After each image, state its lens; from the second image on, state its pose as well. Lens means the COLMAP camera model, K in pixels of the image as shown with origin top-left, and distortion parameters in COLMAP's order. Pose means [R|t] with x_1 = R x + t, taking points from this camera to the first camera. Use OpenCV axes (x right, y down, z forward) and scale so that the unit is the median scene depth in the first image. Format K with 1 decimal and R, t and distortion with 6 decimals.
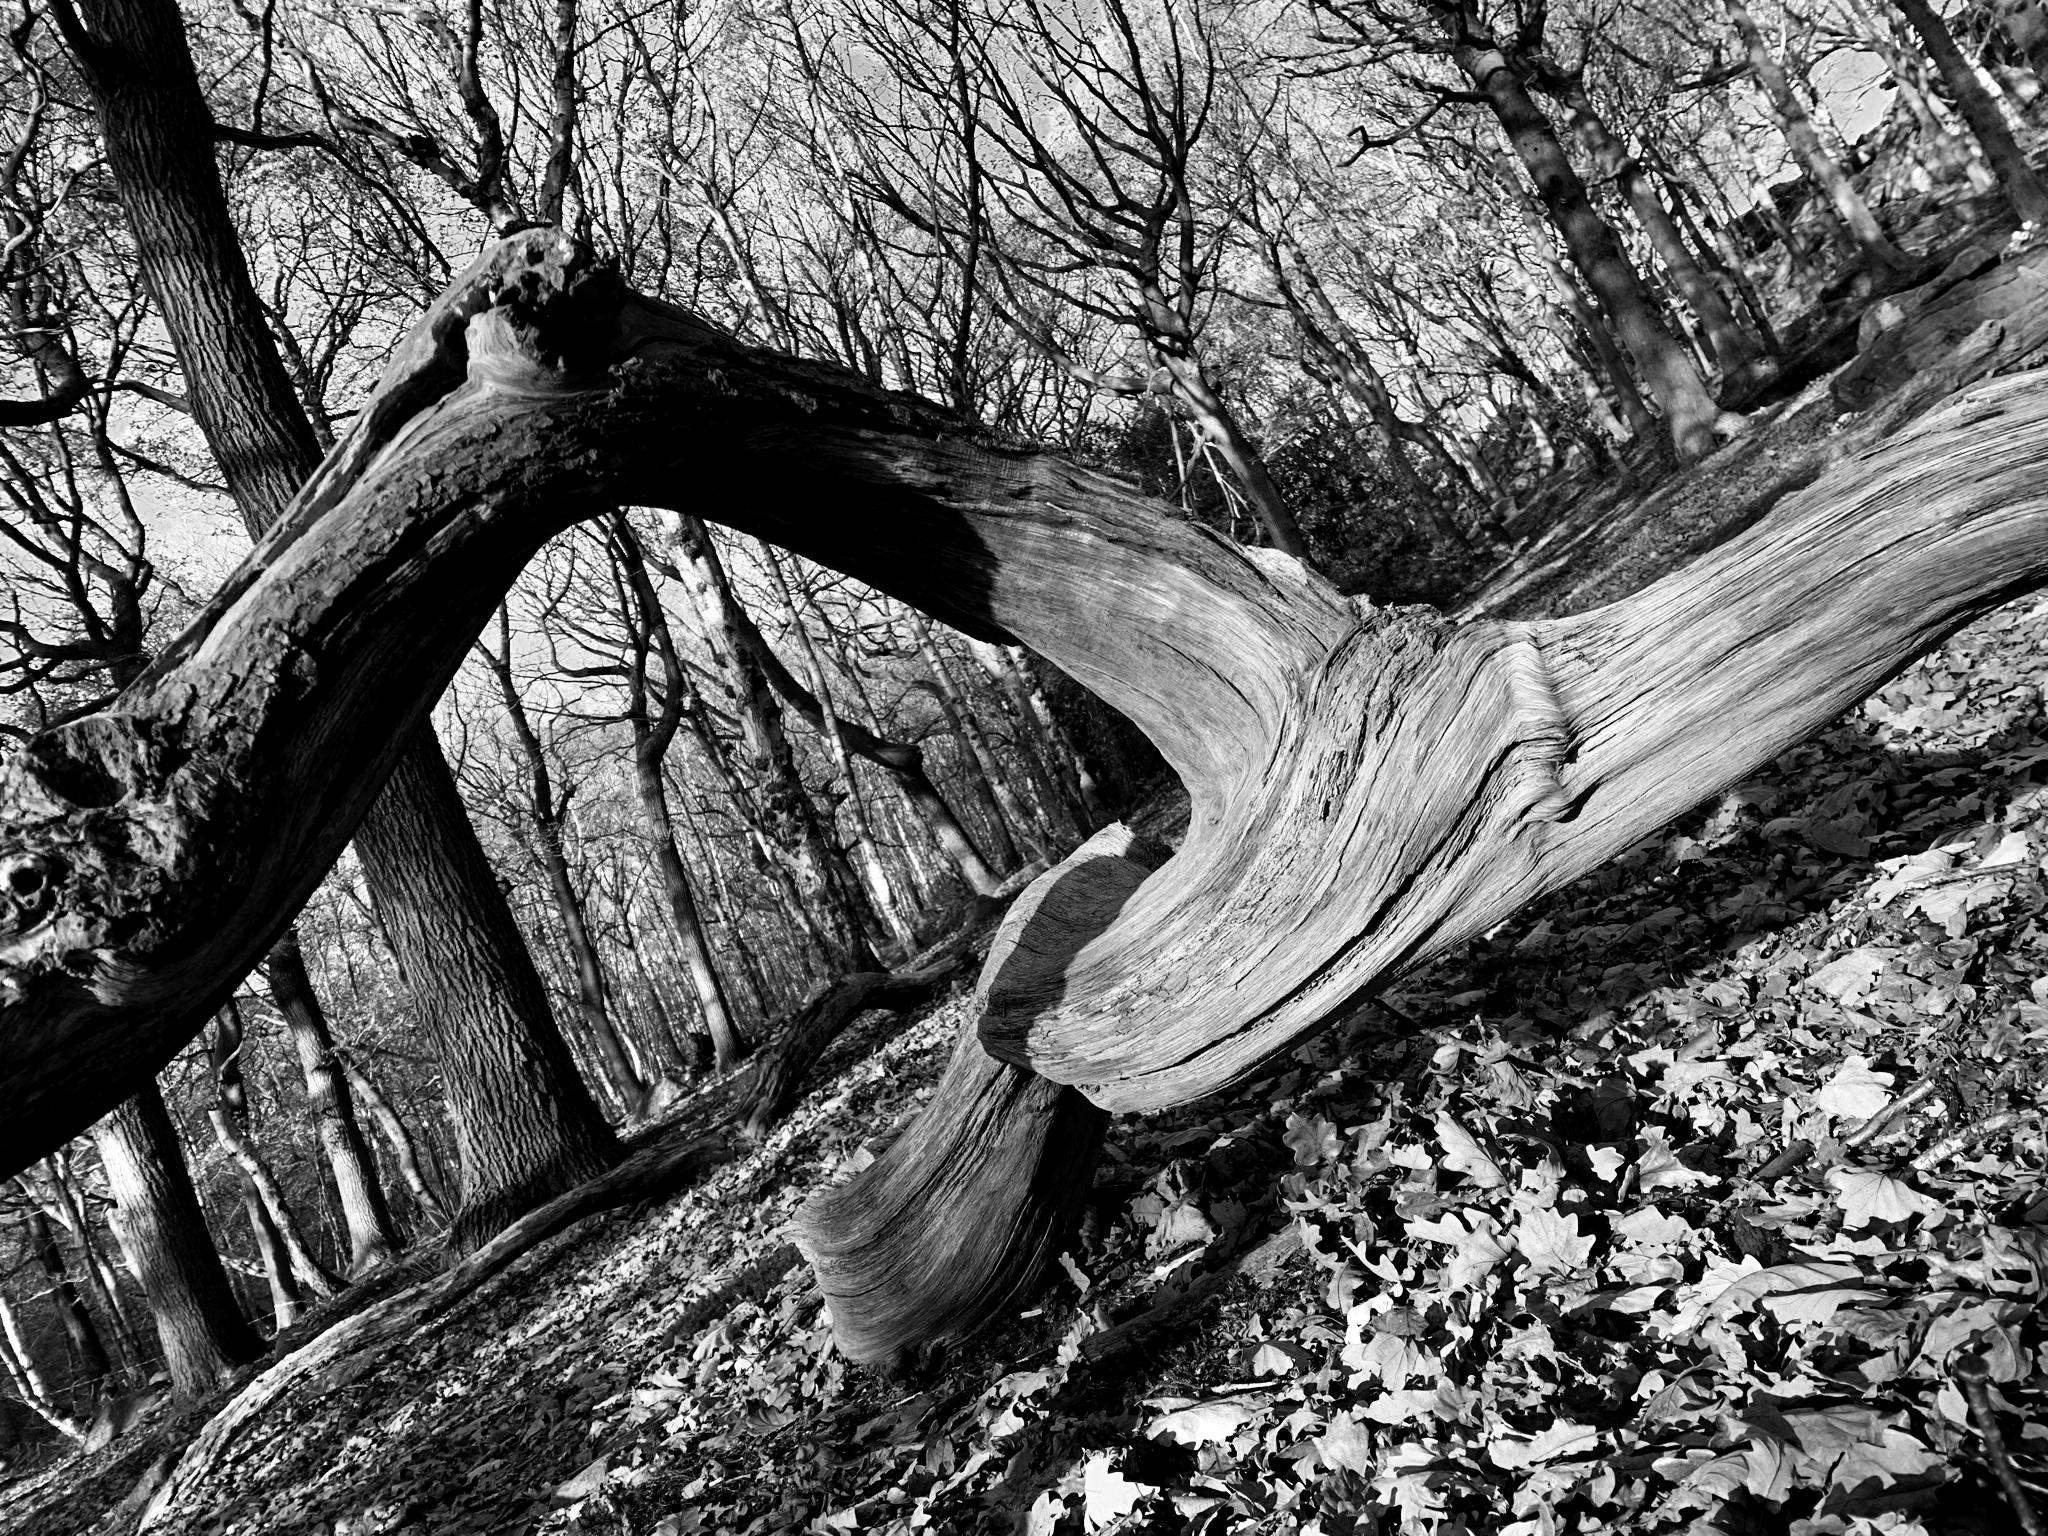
lens RADIAL K [[1565.9, 0, 1035.4], [0, 1565.9, 758.5], [0, 0, 1]] dist [0.035519, -0.034879]
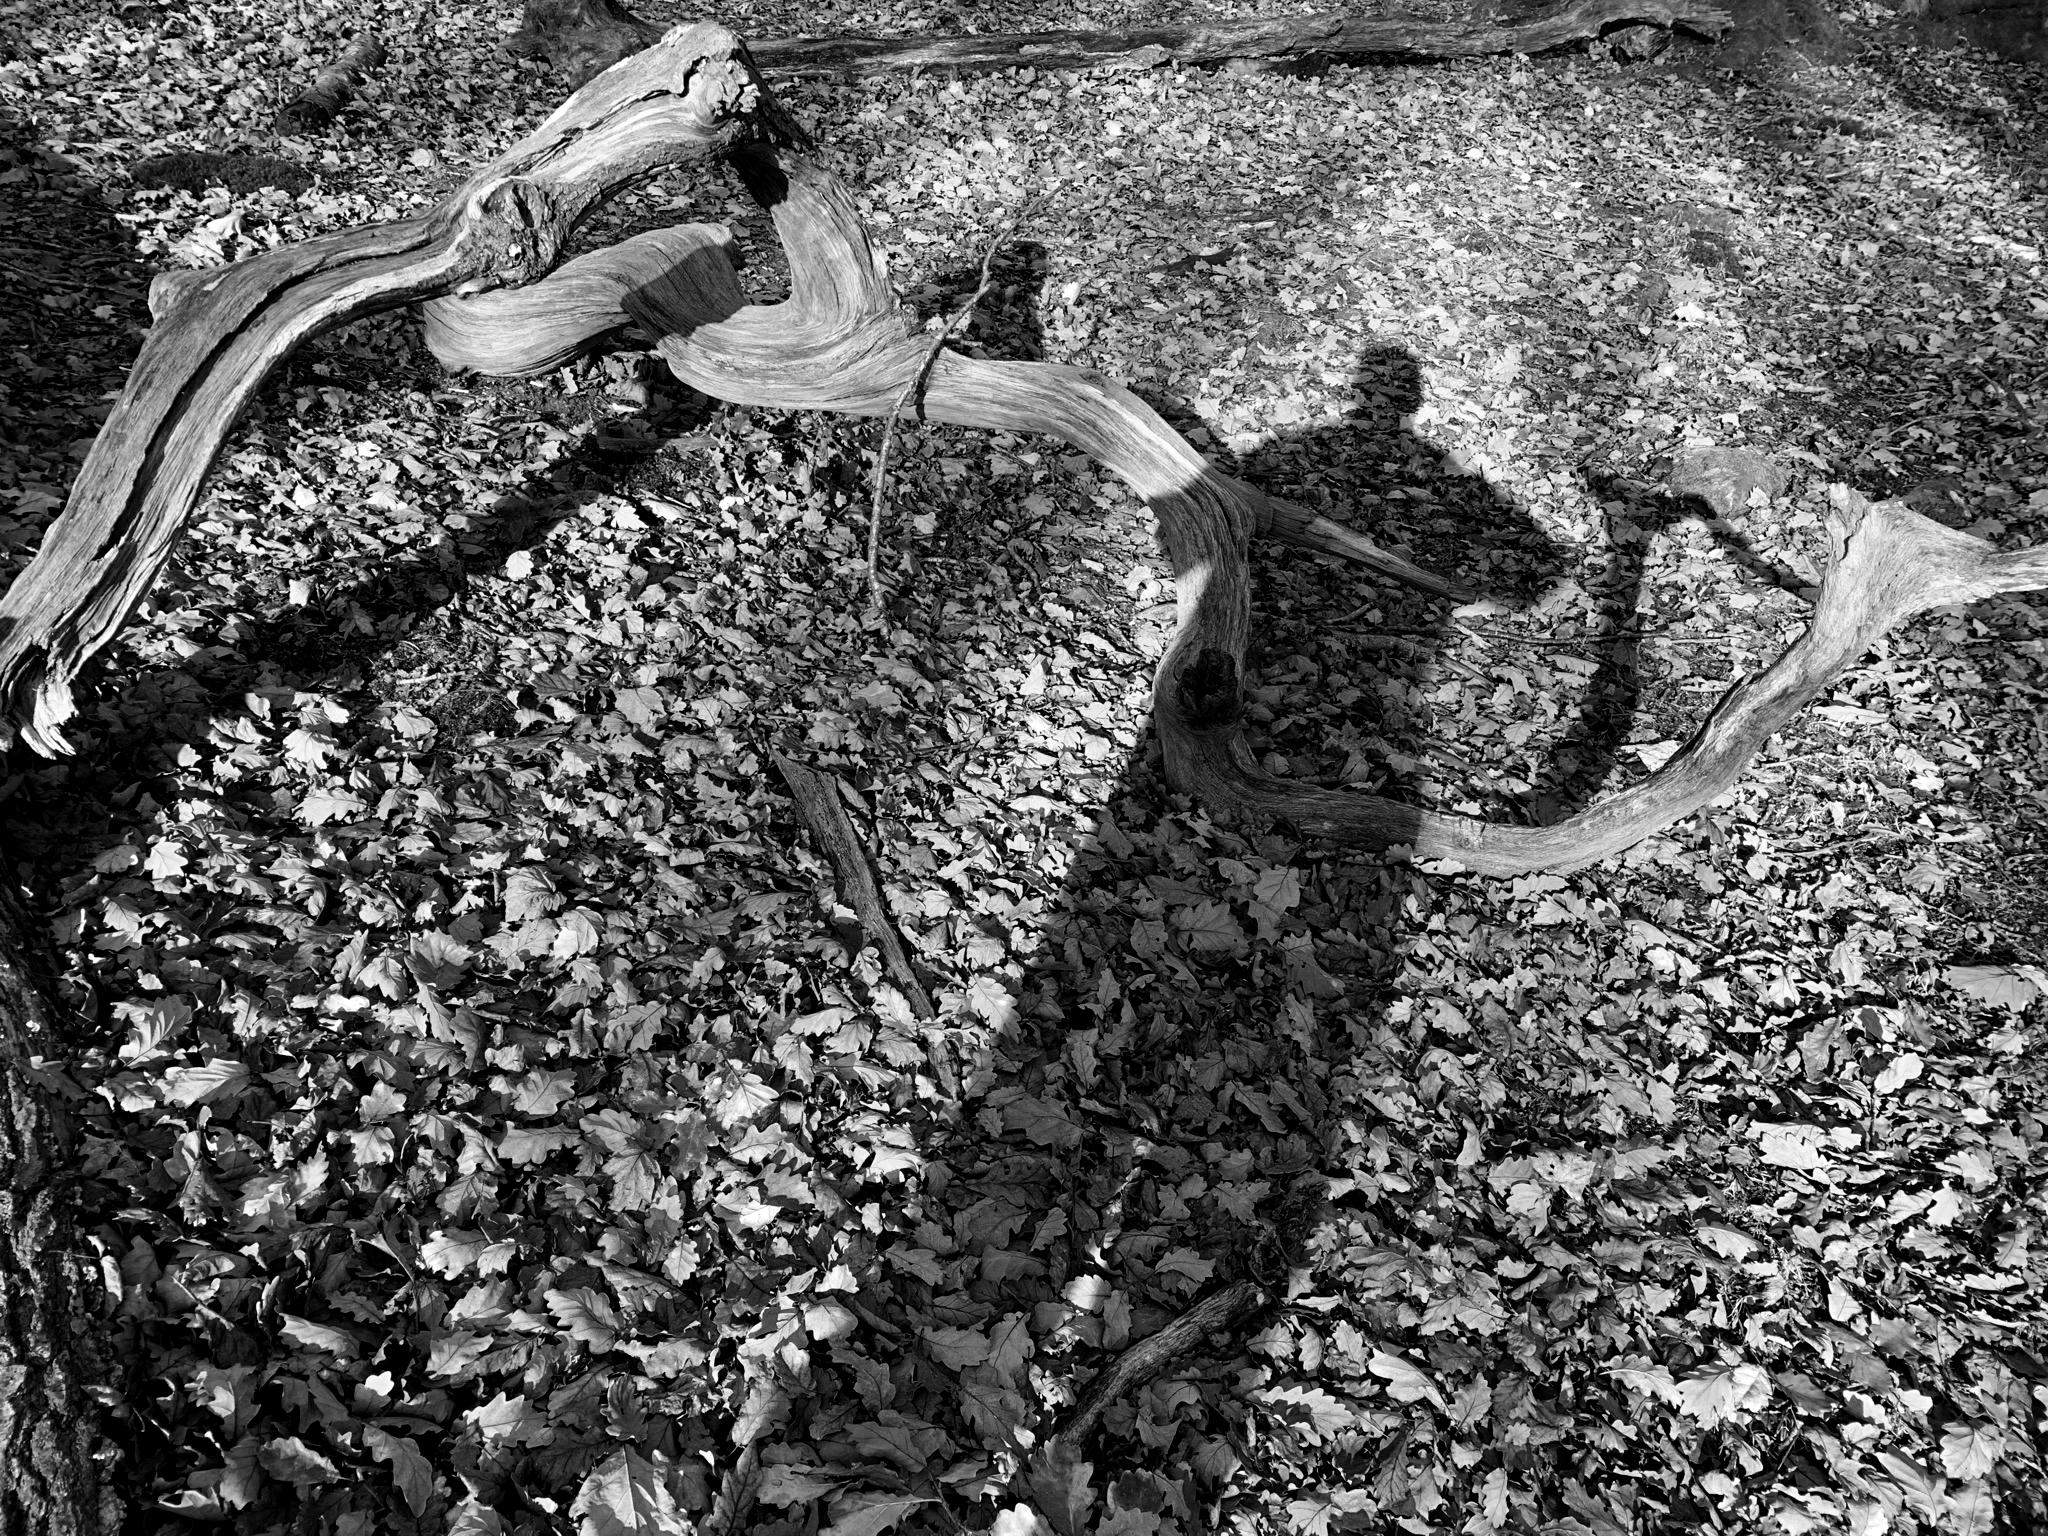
lens RADIAL K [[1565.9, 0, 1008.0], [0, 1565.9, 758.2], [0, 0, 1]] dist [0.035519, -0.034879]
pose [[0.722965, 0.338764, 0.602131, -0.880583], [-0.622325, 0.697830, 0.354606, -0.554907], [-0.300057, -0.631088, 0.715328, -1.261228]]
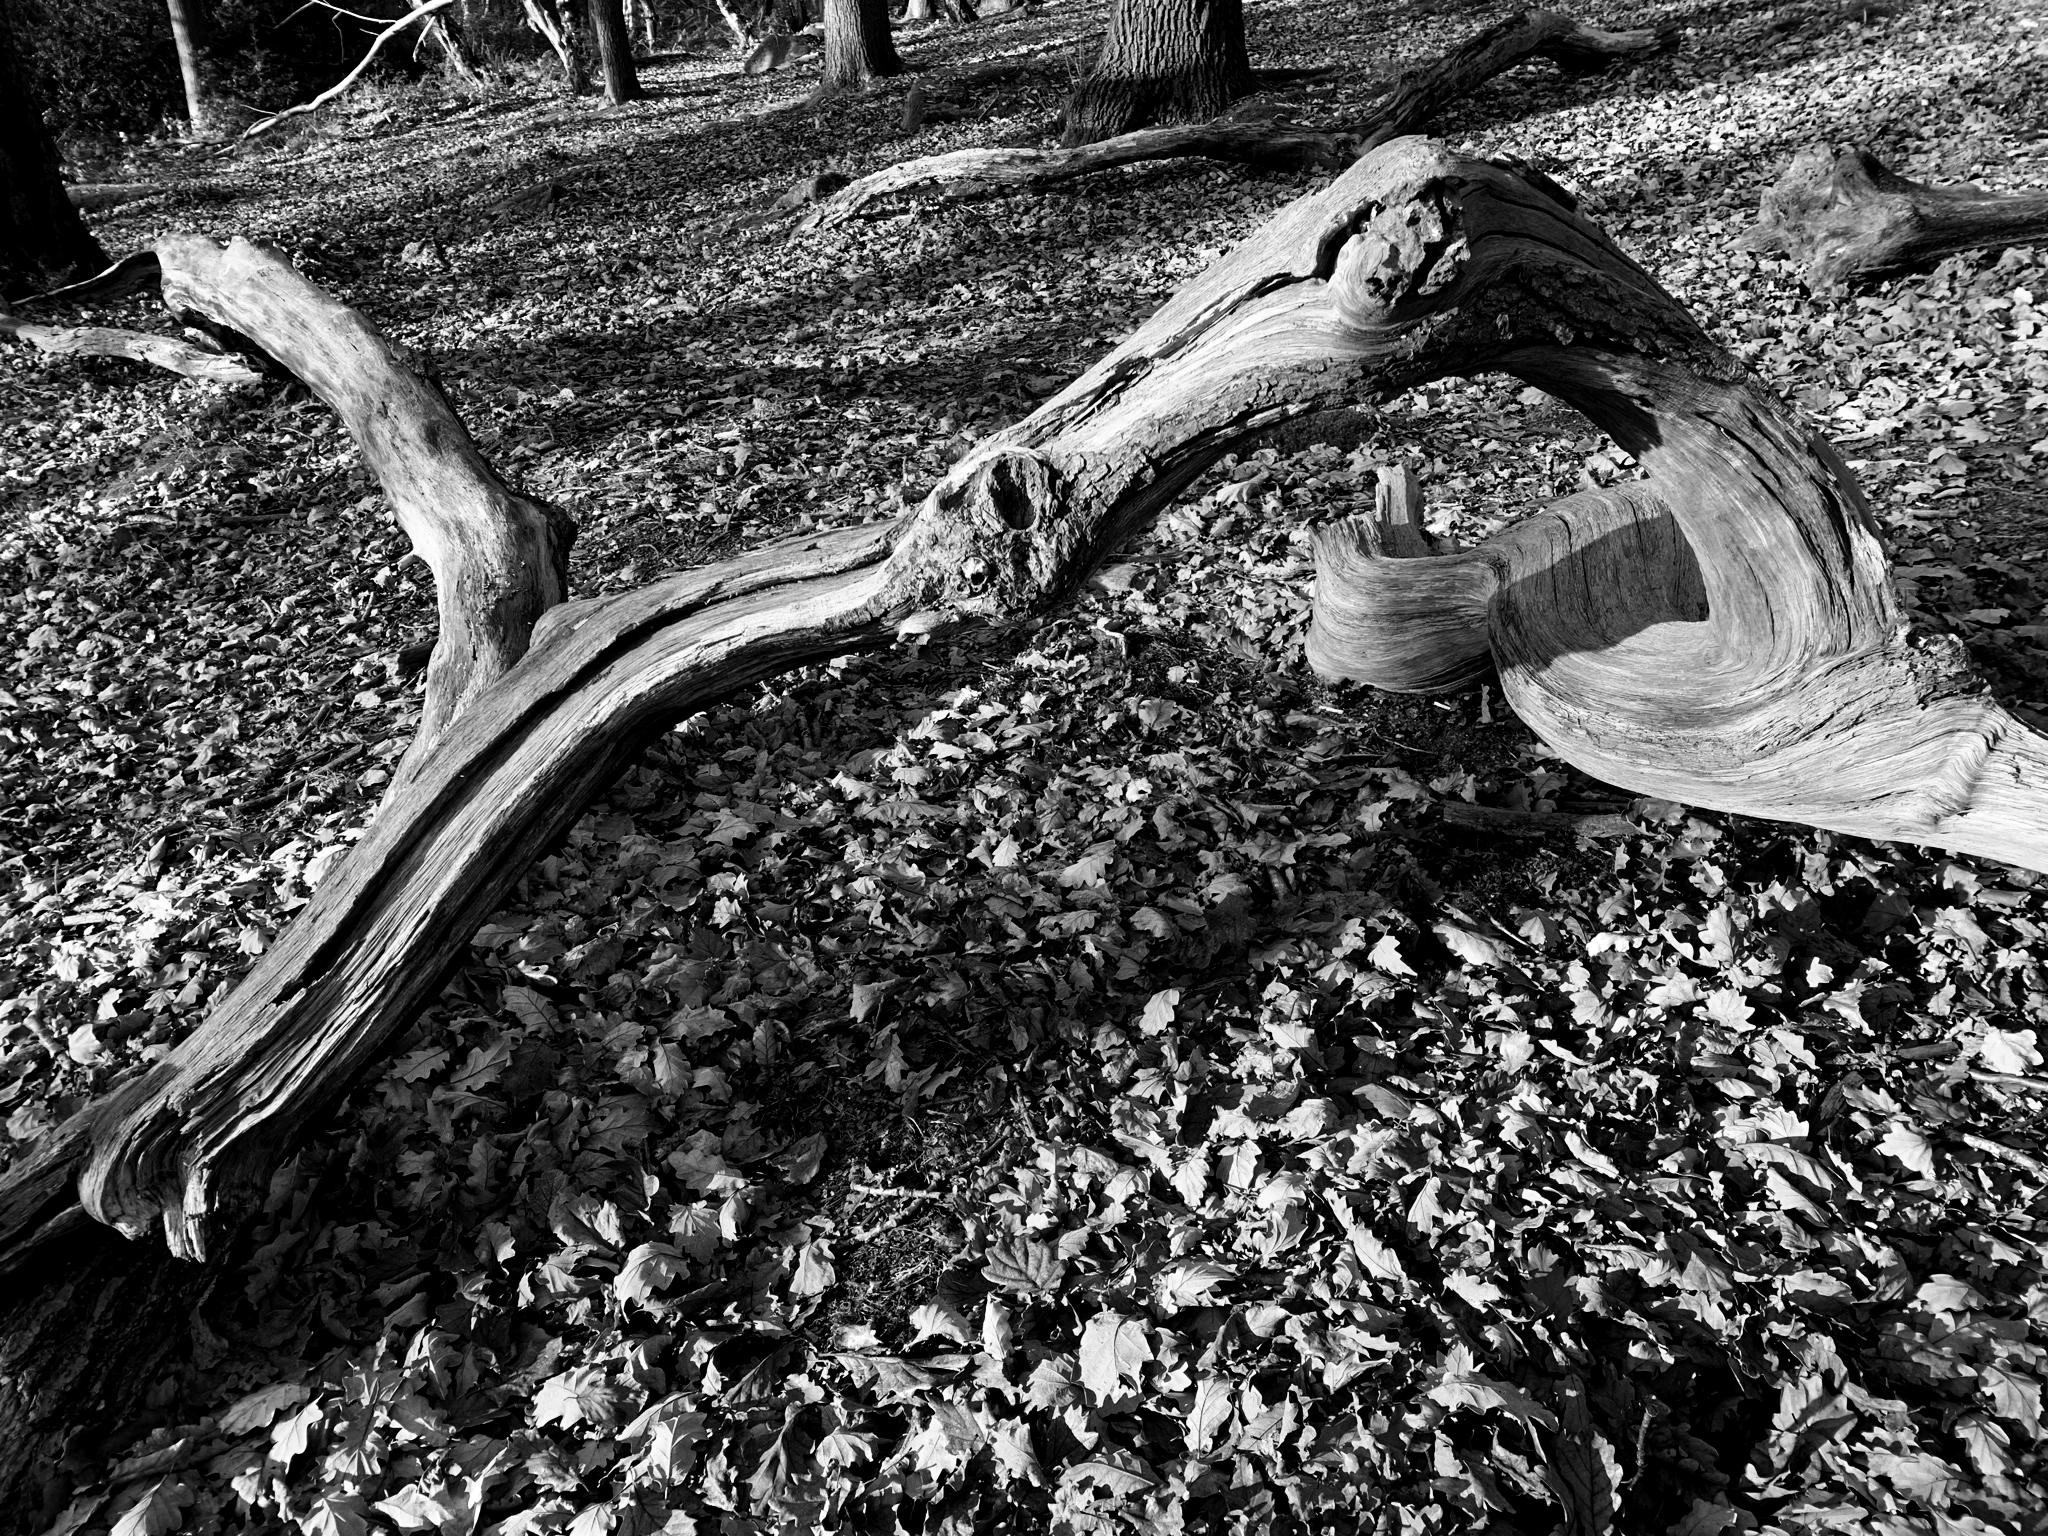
lens RADIAL K [[1565.9, 0, 1001.9], [0, 1565.9, 741.9], [0, 0, 1]] dist [0.035519, -0.034879]
pose [[0.846276, 0.508979, -0.157346, -0.139160], [-0.292190, 0.690408, 0.661787, -0.603027], [0.445469, -0.514080, 0.732994, -0.251856]]
